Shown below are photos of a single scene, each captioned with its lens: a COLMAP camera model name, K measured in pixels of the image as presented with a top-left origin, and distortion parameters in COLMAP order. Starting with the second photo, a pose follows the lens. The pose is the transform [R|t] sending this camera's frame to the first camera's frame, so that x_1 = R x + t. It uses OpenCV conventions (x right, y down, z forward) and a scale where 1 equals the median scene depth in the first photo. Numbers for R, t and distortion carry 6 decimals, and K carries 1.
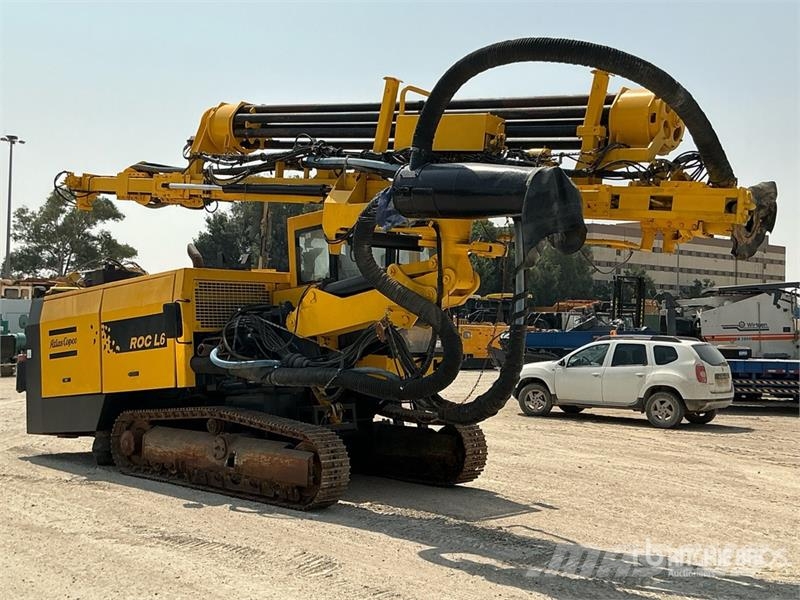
lens RADIAL K [[1089.7, 0, 400.0], [0, 1089.7, 300.0], [0, 0, 1]] dist [0.004682, -0.036967]
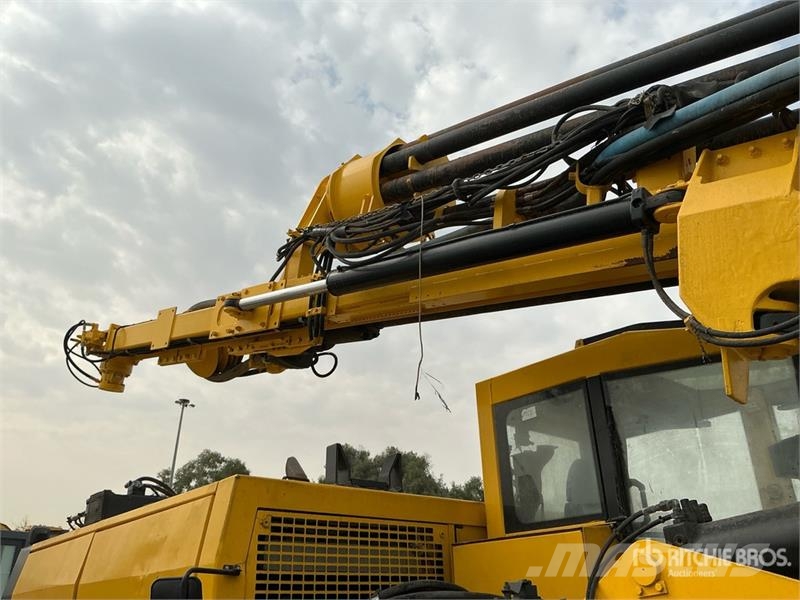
lens RADIAL K [[670.4, 0, 400.0], [0, 670.4, 300.0], [0, 0, 1]] dist [0.125812, -0.271639]
pose [[0.992863, -0.033772, -0.114375, -0.104450], [-0.008451, 0.936730, -0.349952, -0.004479], [0.118957, 0.348421, 0.929759, 0.722144]]
